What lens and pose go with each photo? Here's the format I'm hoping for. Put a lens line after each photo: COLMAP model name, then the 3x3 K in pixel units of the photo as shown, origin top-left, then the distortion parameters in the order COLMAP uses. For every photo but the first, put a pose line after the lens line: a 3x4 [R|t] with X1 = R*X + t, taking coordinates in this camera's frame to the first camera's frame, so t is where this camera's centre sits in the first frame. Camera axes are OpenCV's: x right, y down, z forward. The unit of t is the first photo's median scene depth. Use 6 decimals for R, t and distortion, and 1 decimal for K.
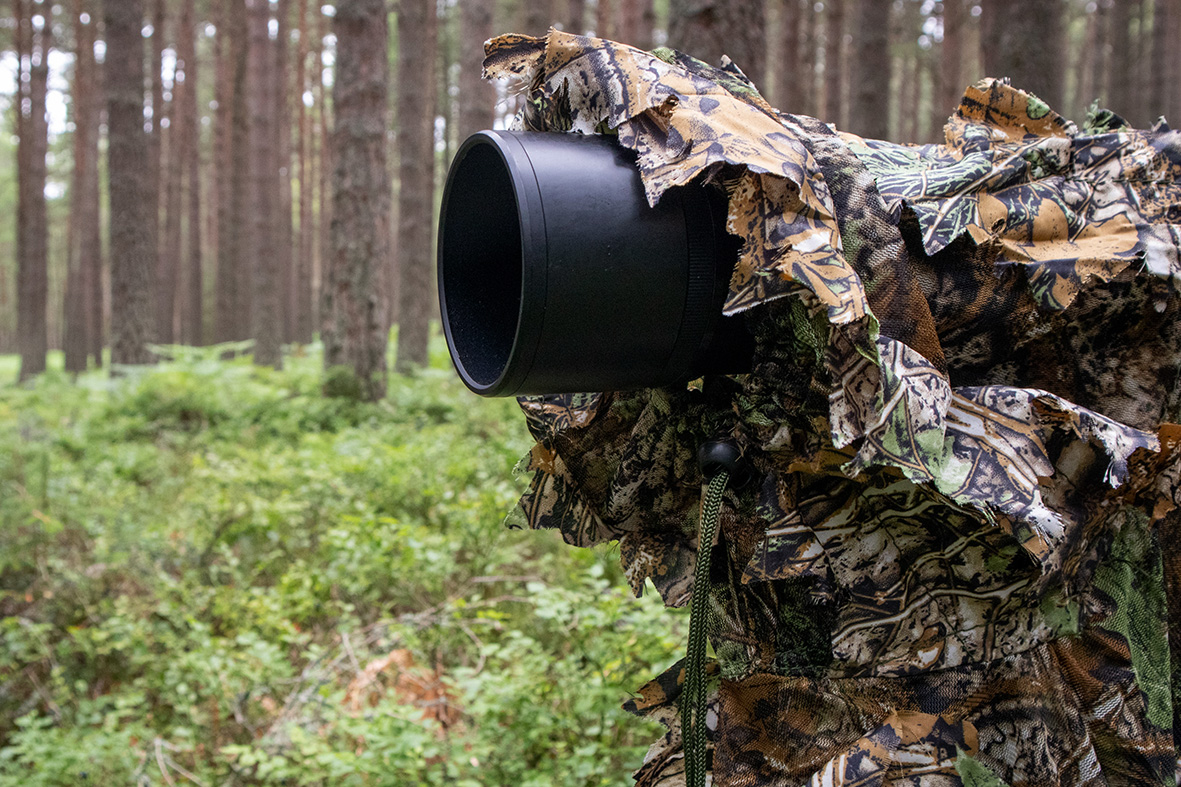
lens RADIAL K [[1292.9, 0, 483.0], [0, 1292.9, 442.0], [0, 0, 1]] dist [0.006410, 0.000000]
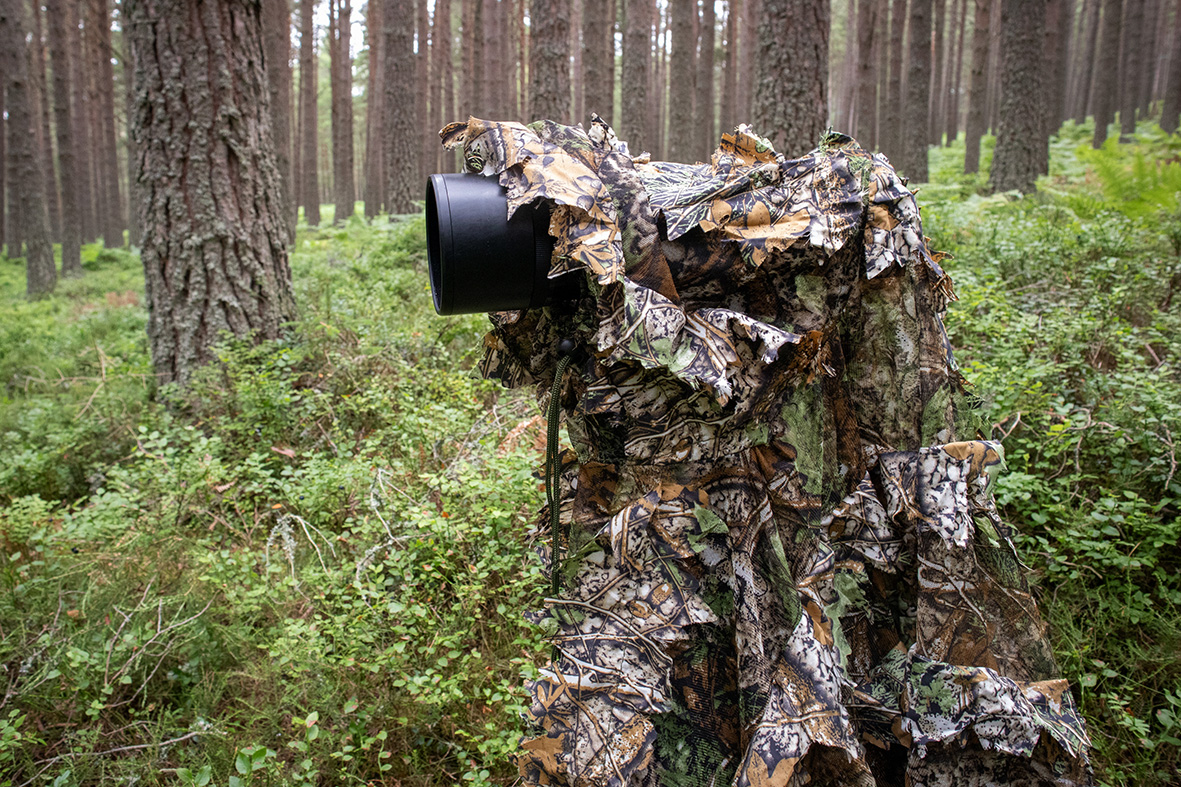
lens RADIAL K [[892.9, 0, 547.1], [0, 892.9, 358.4], [0, 0, 1]] dist [-0.082811, 0.012415]
pose [[0.993312, 0.010692, -0.114966, 0.297183], [0.001922, 0.994033, 0.109060, -0.109615], [0.115446, -0.108551, 0.987365, -0.262361]]
